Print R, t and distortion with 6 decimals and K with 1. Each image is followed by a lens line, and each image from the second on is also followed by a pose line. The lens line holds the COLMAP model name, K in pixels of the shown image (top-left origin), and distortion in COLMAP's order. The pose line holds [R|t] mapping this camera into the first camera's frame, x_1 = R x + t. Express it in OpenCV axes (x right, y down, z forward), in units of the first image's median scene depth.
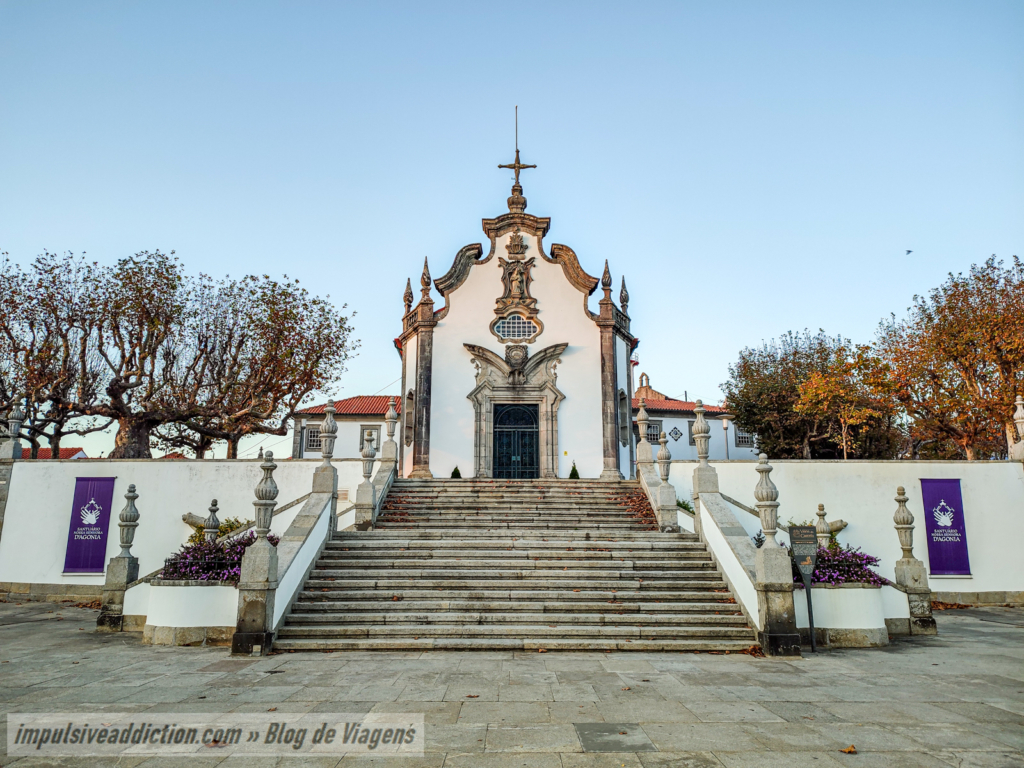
lens RADIAL K [[715.8, 0, 518.3], [0, 715.8, 385.0], [0, 0, 1]] dist [0.034164, -0.003265]
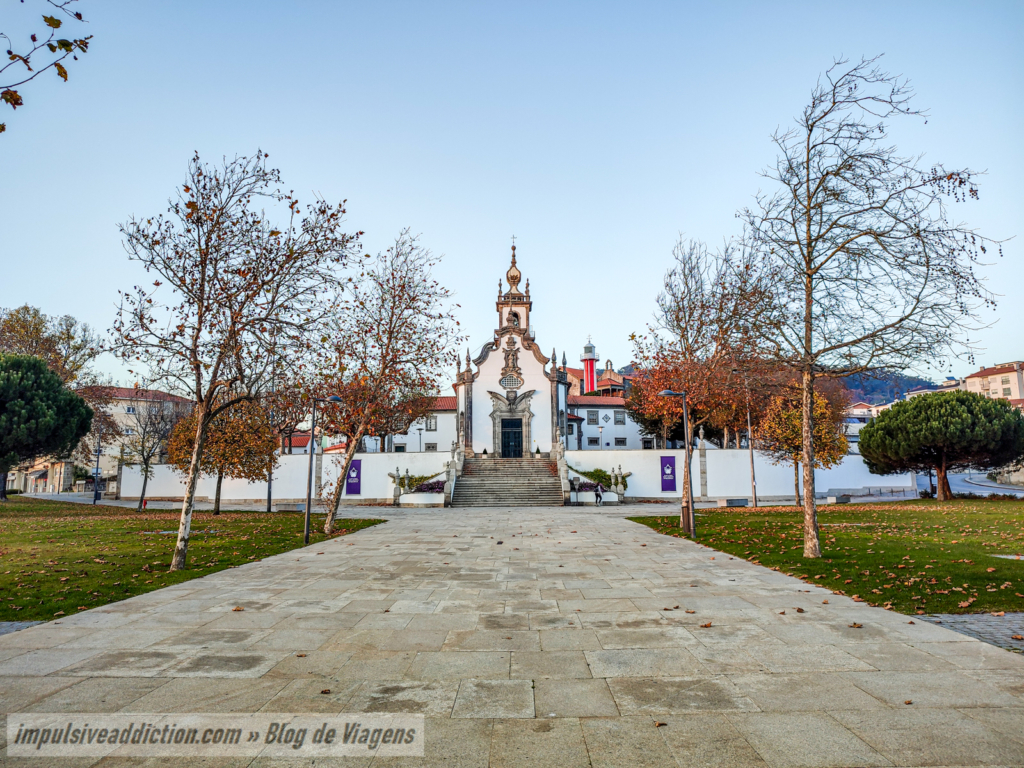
lens RADIAL K [[715.8, 0, 518.3], [0, 715.8, 385.0], [0, 0, 1]] dist [0.034164, -0.003265]
pose [[0.999850, -0.013373, -0.011022, 0.041750], [0.014258, 0.996313, 0.084600, -0.253455], [0.009850, -0.084745, 0.996354, -1.131838]]
